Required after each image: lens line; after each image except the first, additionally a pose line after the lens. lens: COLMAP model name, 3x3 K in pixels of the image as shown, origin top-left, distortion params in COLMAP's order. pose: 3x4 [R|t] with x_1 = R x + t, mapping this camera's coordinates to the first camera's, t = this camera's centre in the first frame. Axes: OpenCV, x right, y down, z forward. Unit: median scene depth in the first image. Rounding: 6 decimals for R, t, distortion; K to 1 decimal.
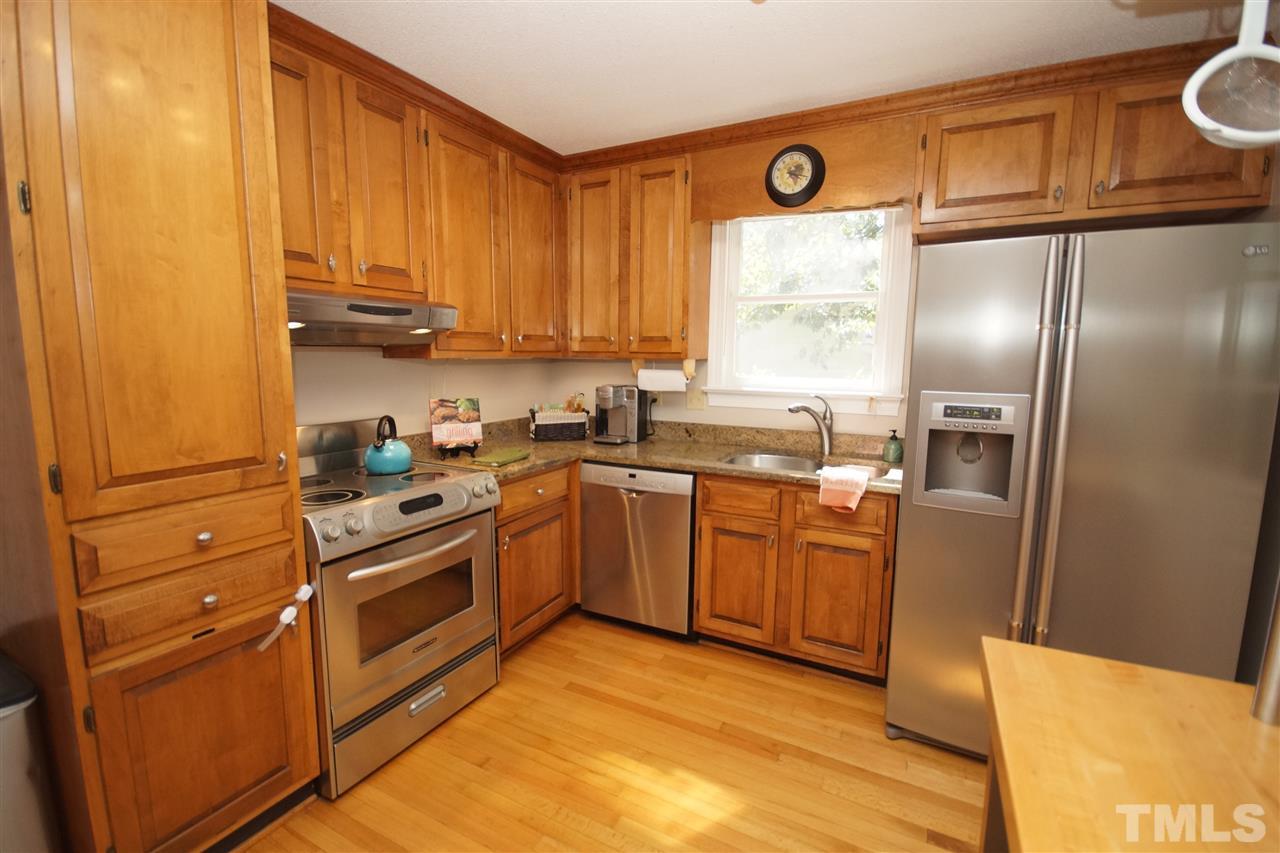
lens RADIAL K [[571.5, 0, 630.1], [0, 571.5, 429.6], [0, 0, 1]] dist [-0.001514, -0.002501]
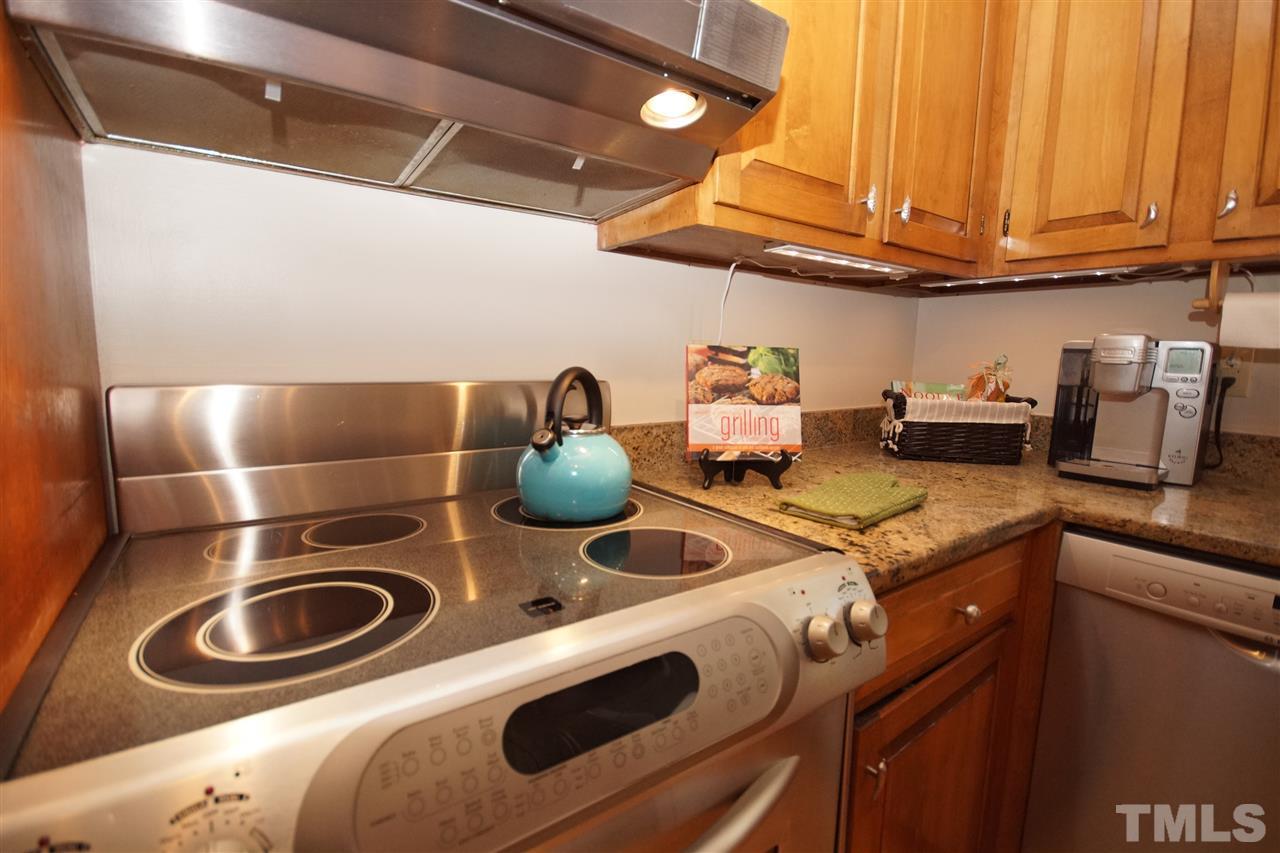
lens RADIAL K [[571.5, 0, 636.7], [0, 571.5, 425.0], [0, 0, 1]] dist [-0.001514, -0.002501]
pose [[0.902487, 0.065944, -0.425640, -0.194666], [-0.071892, 0.997410, 0.002094, 0.009425], [0.424676, 0.028710, 0.904890, 0.584230]]
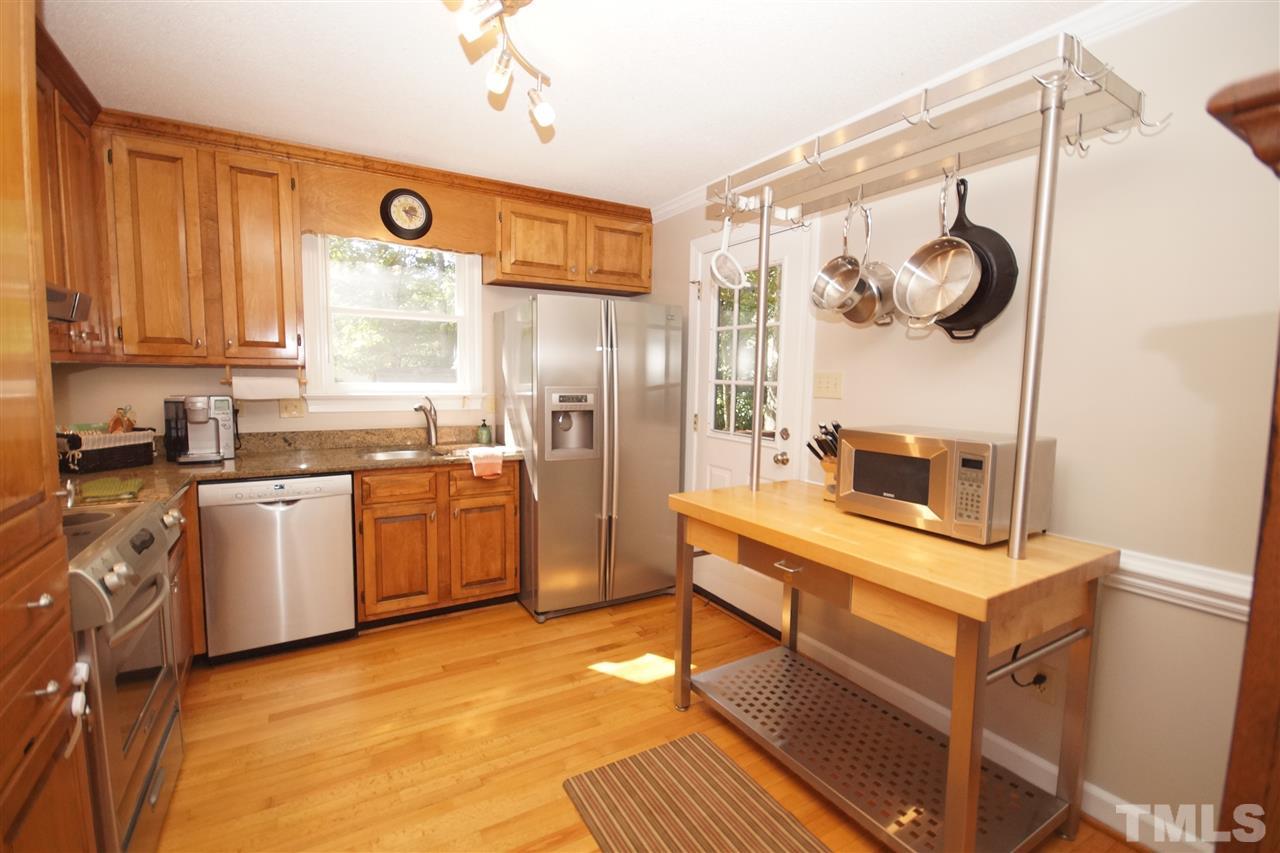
lens RADIAL K [[571.5, 0, 635.7], [0, 571.5, 430.7], [0, 0, 1]] dist [-0.001514, -0.002501]
pose [[0.519796, -0.085648, 0.849986, -0.496182], [0.101316, 0.994120, 0.038214, 0.011515], [-0.848261, 0.066254, 0.525417, -0.011135]]
